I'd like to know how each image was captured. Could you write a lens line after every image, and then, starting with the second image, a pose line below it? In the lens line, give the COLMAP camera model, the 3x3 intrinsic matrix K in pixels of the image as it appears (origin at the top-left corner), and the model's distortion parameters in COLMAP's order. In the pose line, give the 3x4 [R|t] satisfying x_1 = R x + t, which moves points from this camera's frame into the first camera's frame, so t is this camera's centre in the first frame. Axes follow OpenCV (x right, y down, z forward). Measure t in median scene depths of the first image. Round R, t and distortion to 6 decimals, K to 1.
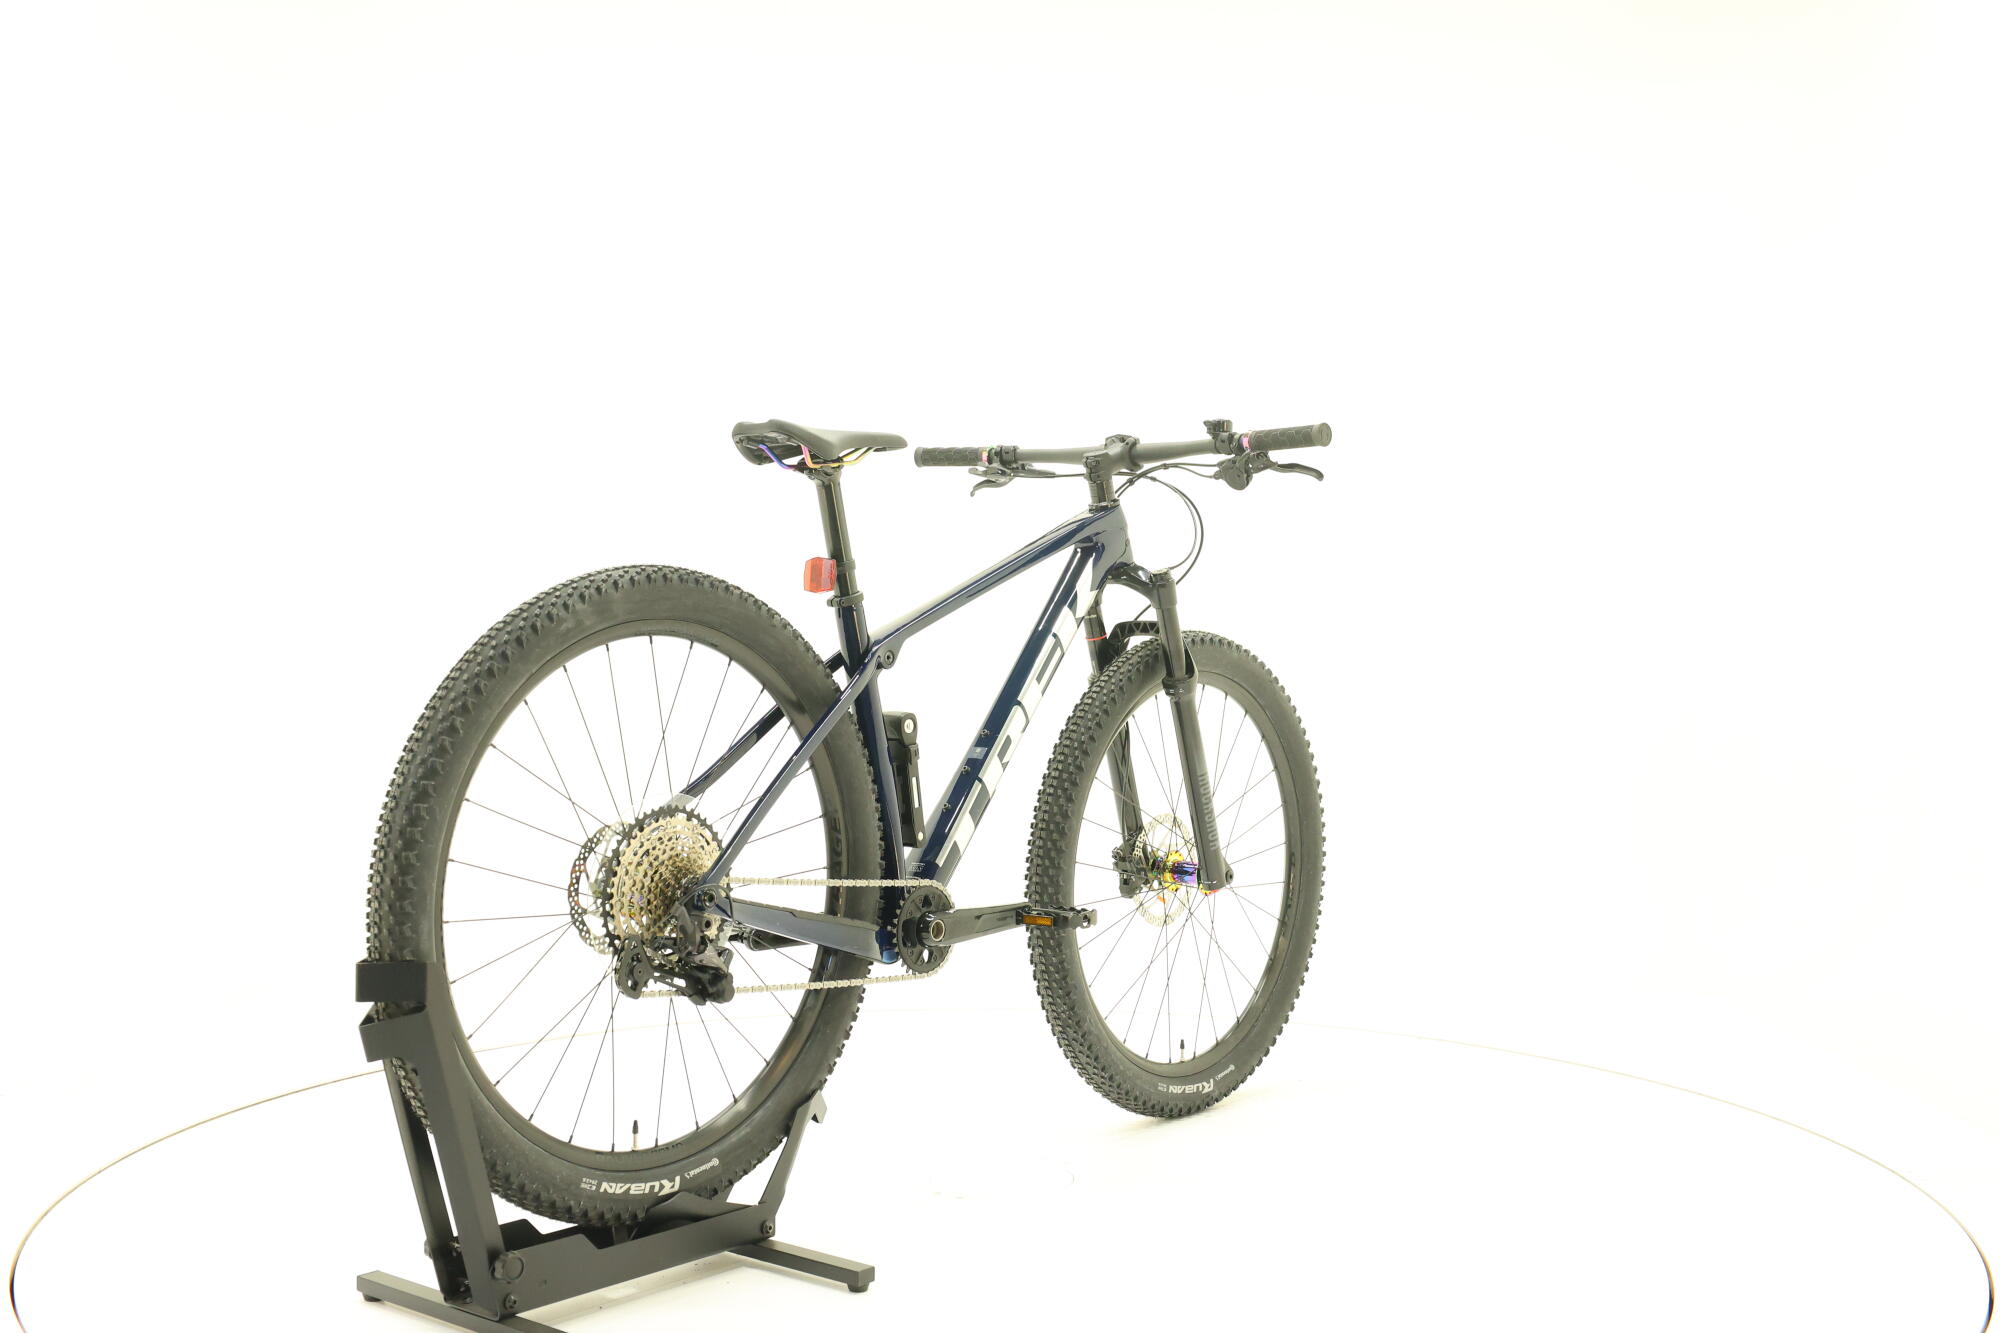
lens RADIAL K [[2151.7, 0, 992.8], [0, 2151.7, 660.3], [0, 0, 1]] dist [0.007577, 0.000000]
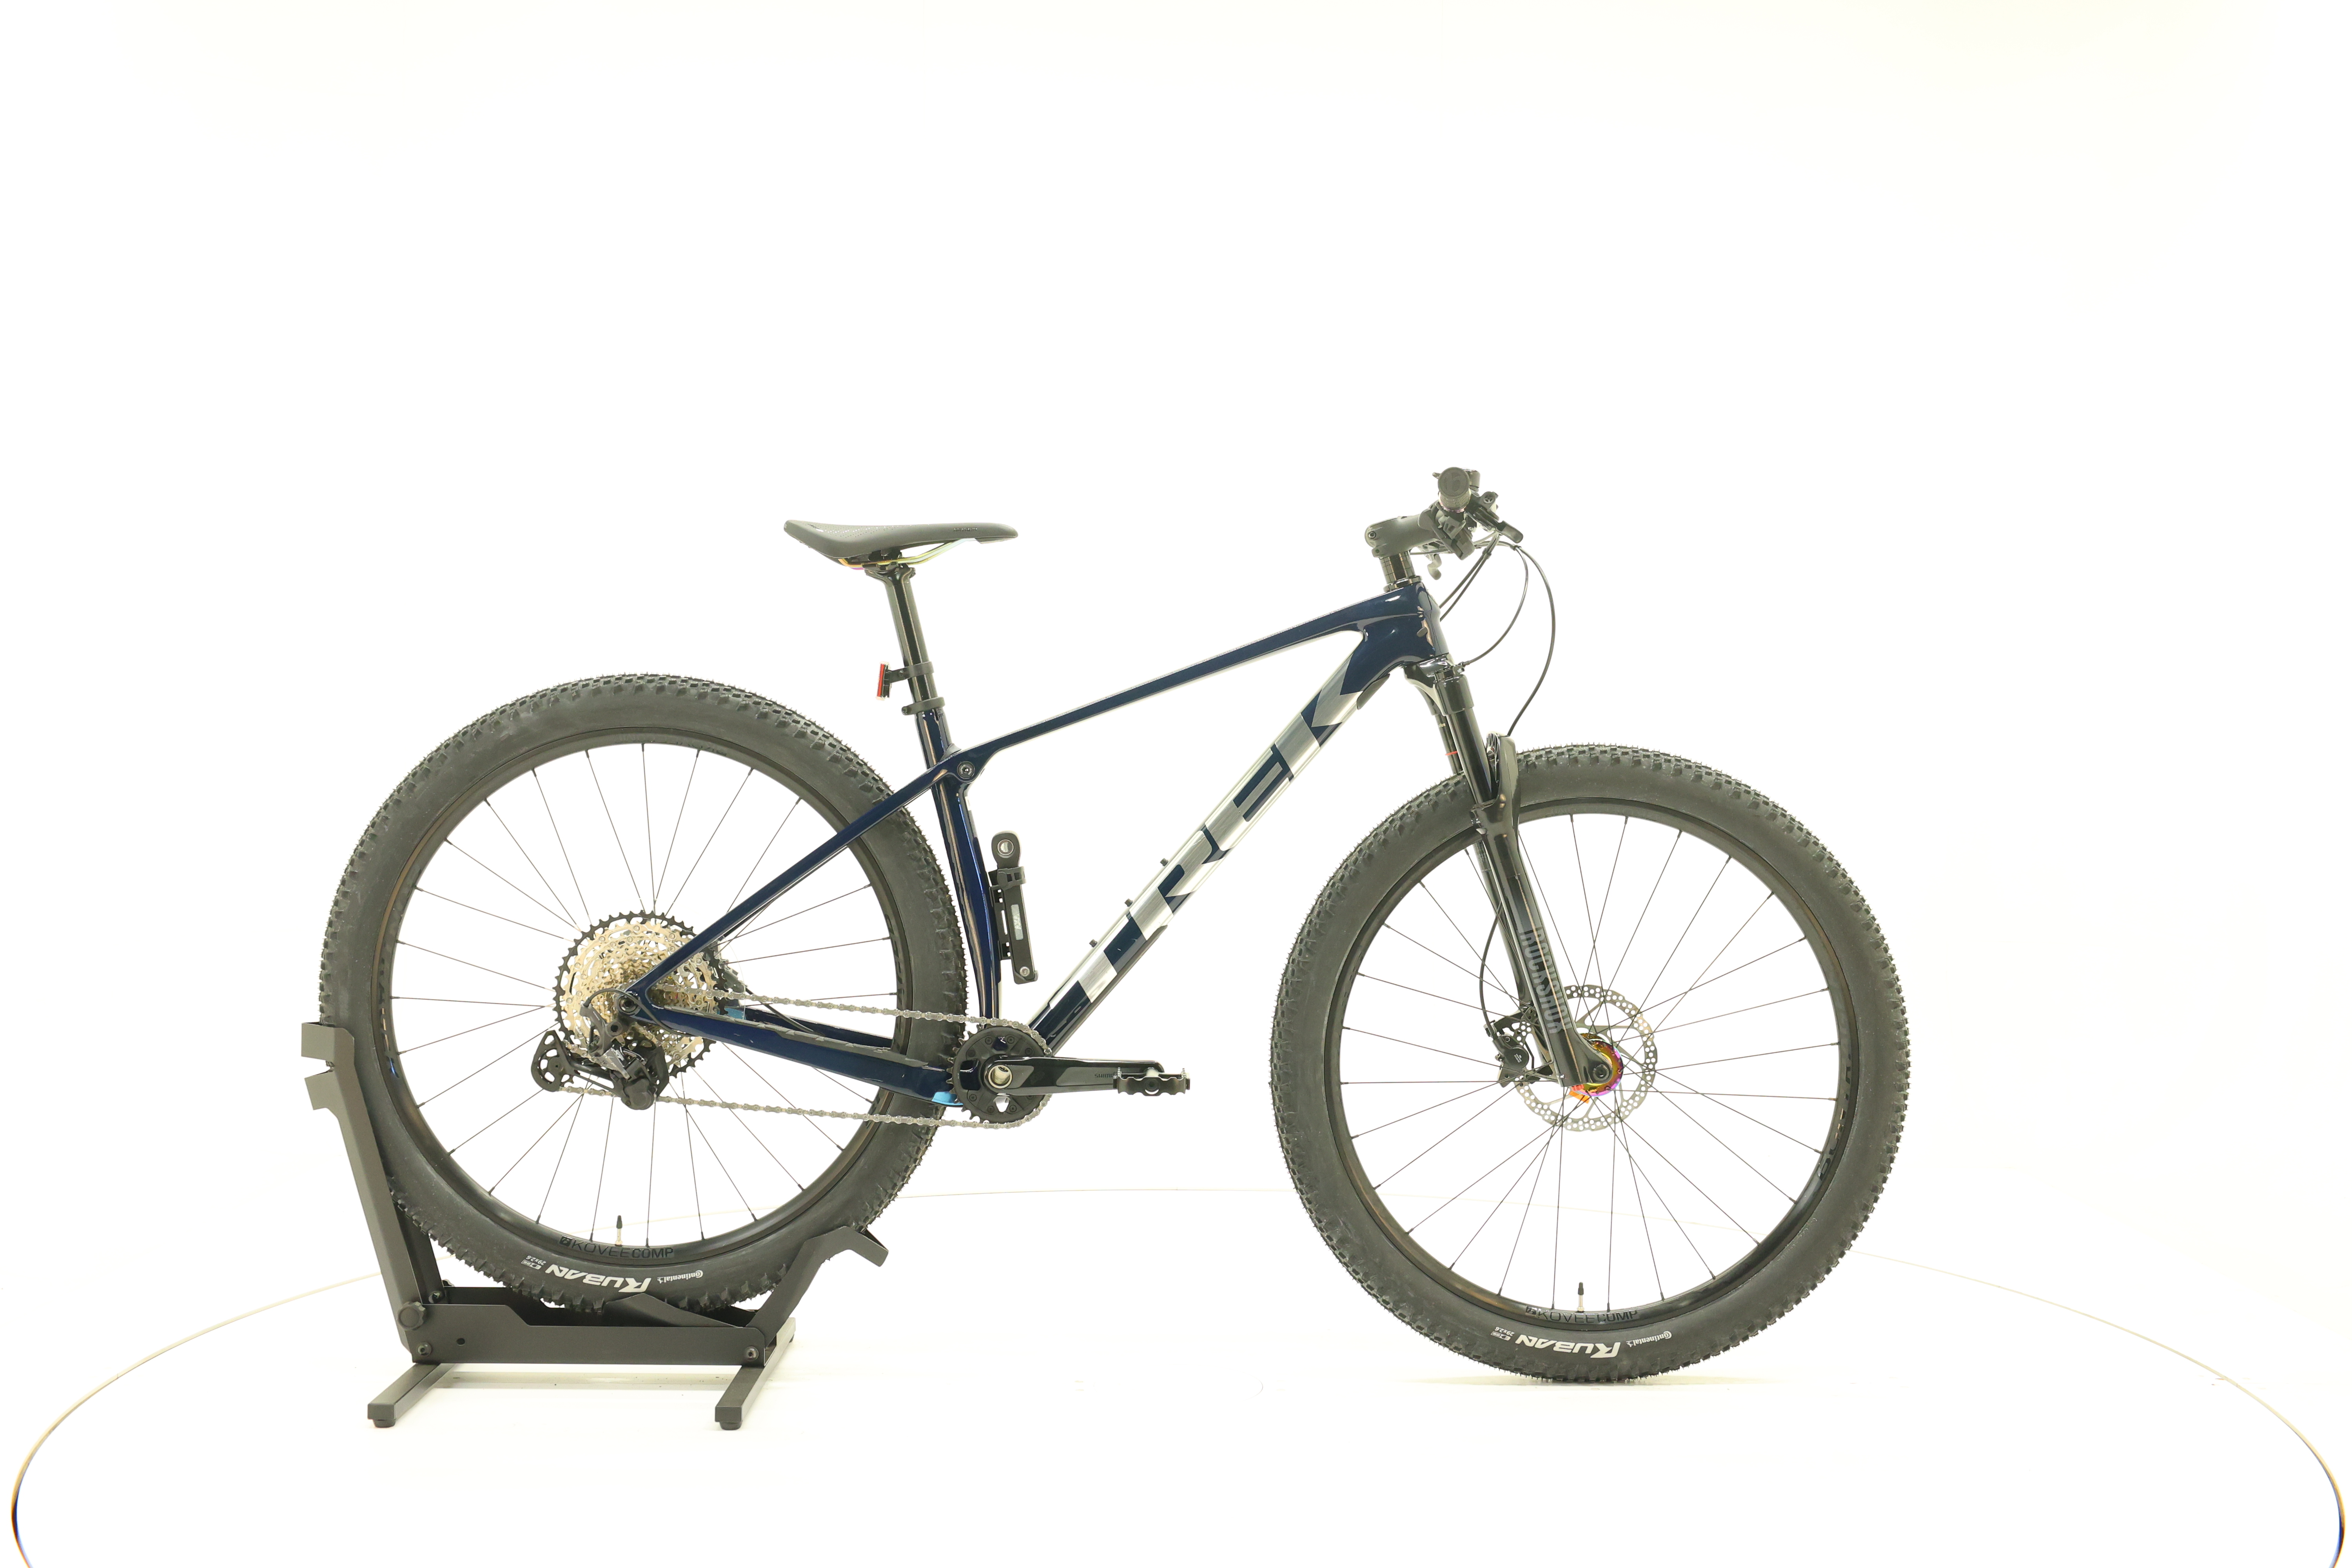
lens RADIAL K [[2530.4, 0, 1172.6], [0, 2530.4, 778.2], [0, 0, 1]] dist [0.007577, 0.000000]
pose [[0.637806, 0.012465, -0.770096, 0.847003], [-0.017039, 0.999853, 0.002072, -0.001498], [0.770008, 0.011800, 0.637925, 0.393477]]
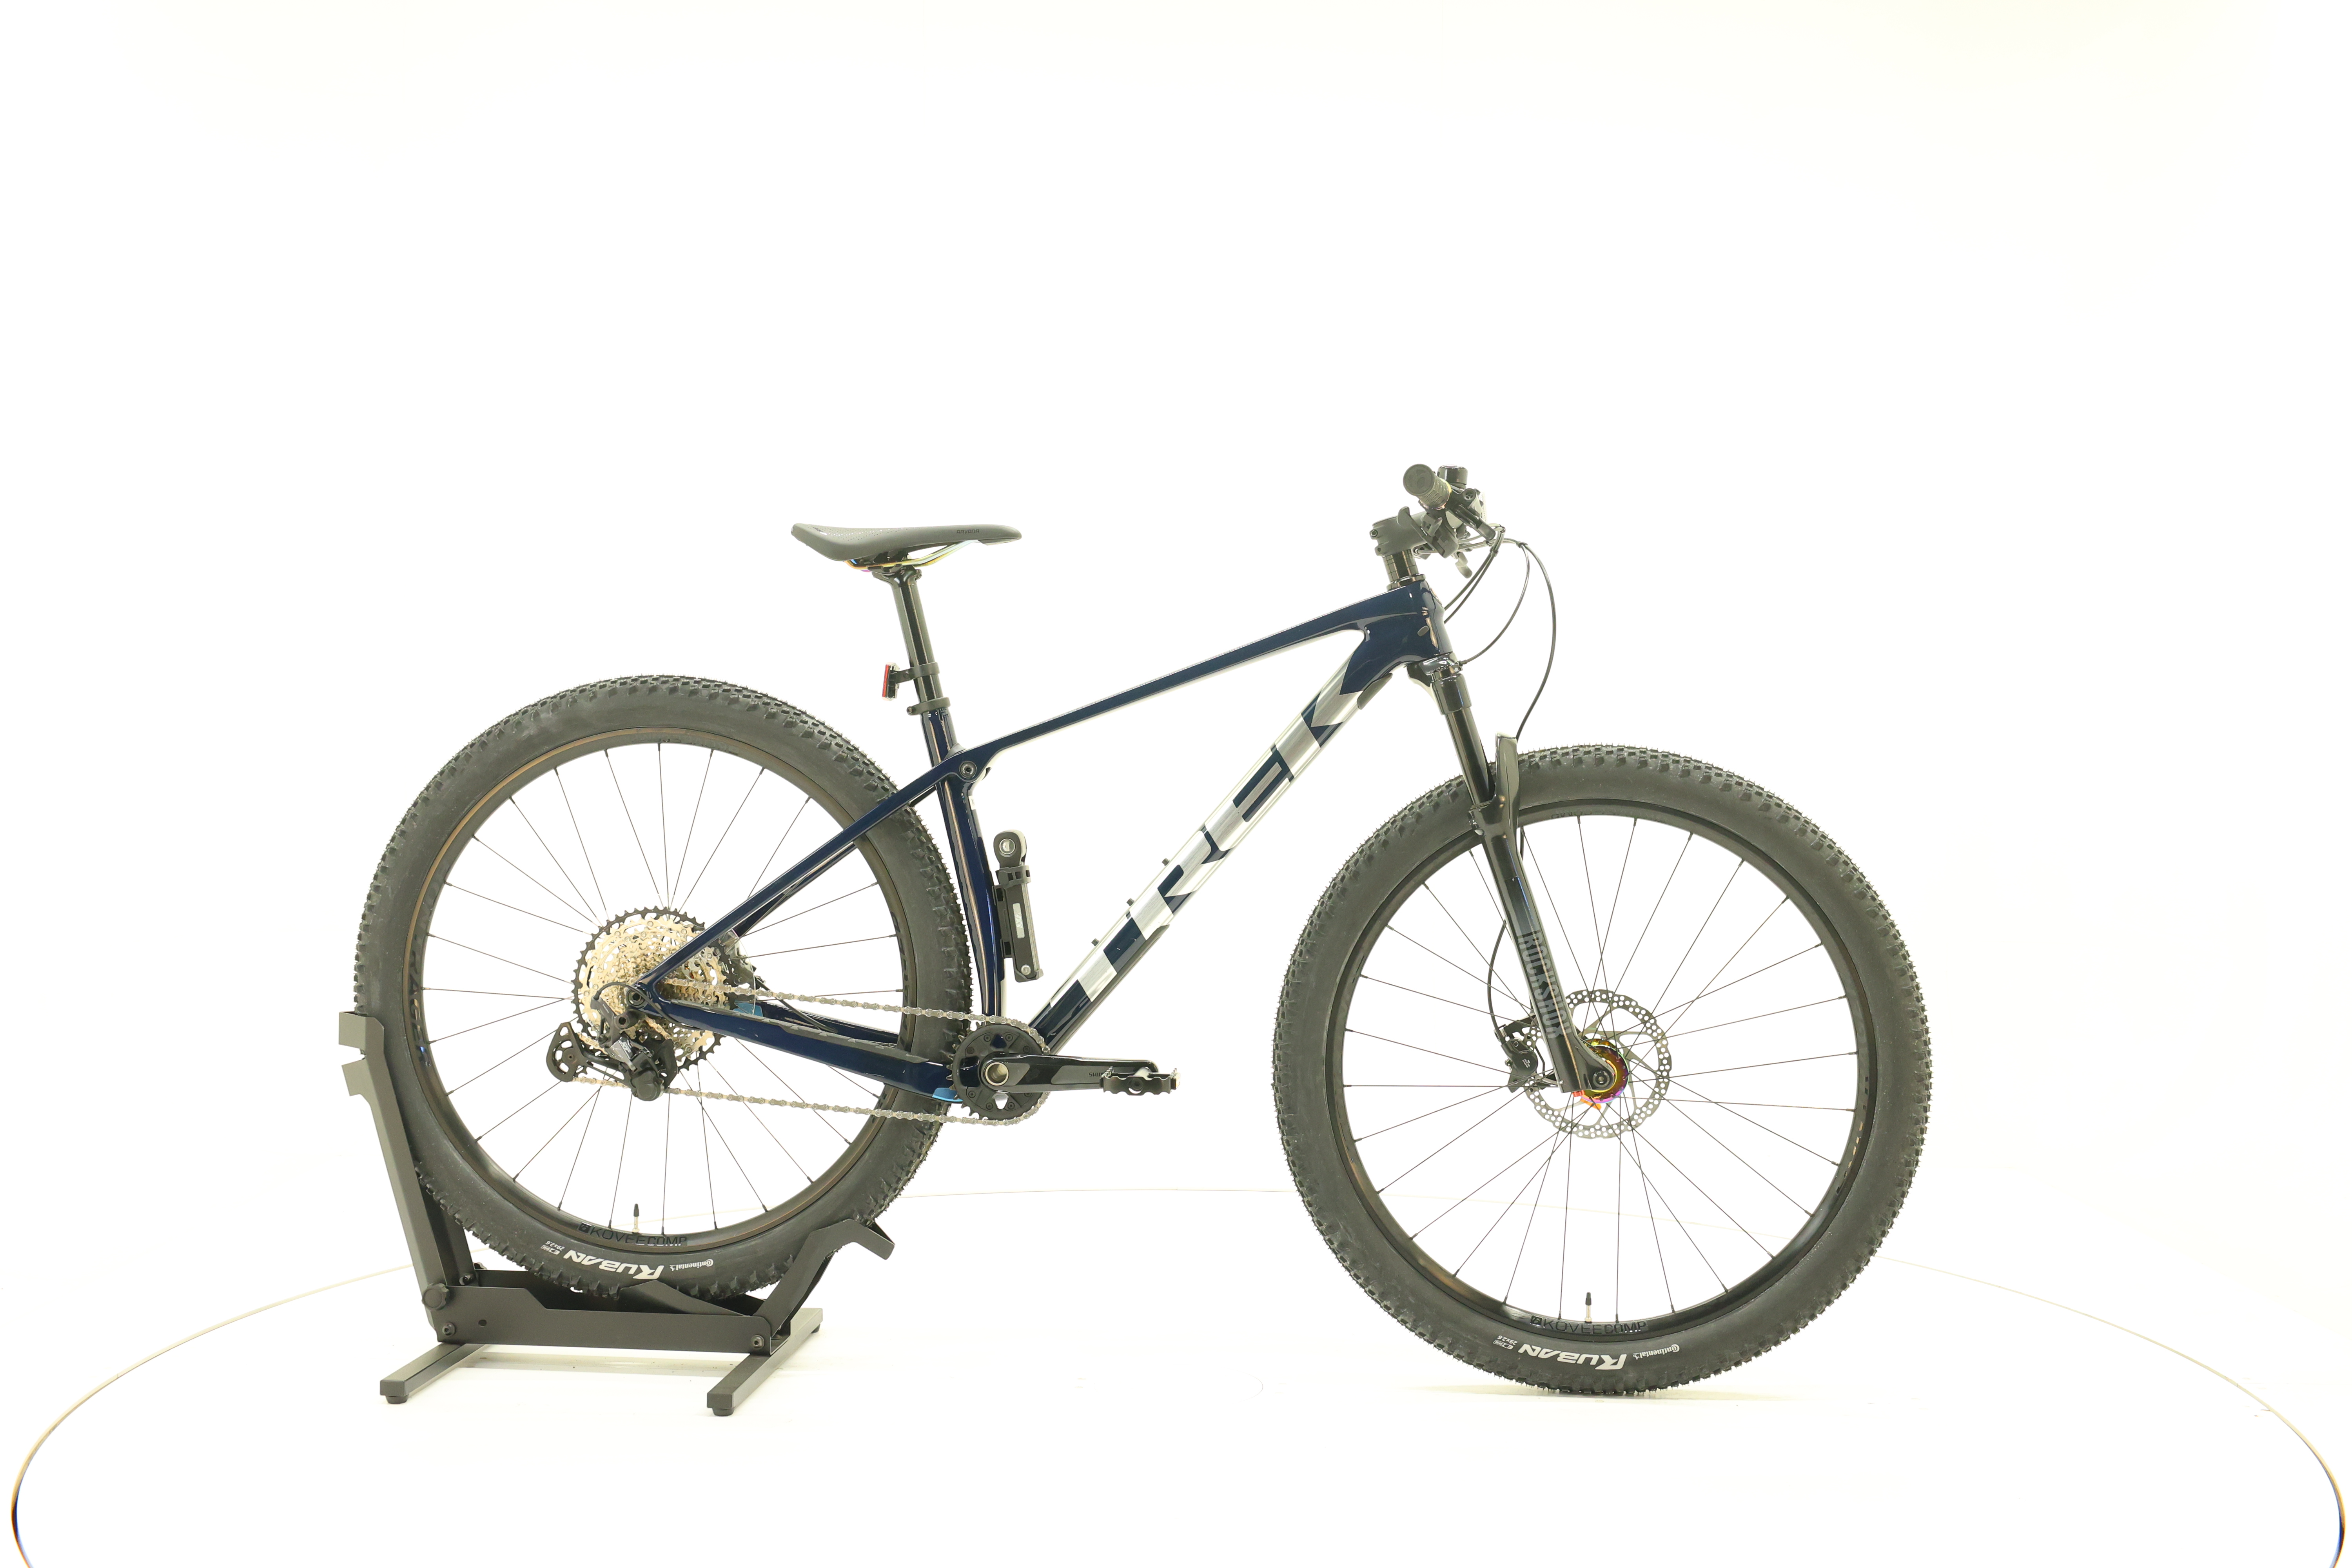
lens RADIAL K [[2530.4, 0, 1166.1], [0, 2530.4, 777.3], [0, 0, 1]] dist [0.007577, 0.000000]
pose [[0.548520, 0.013679, -0.836026, 0.917968], [-0.018872, 0.999814, 0.003978, -0.003963], [0.835925, 0.013595, 0.548676, 0.488603]]
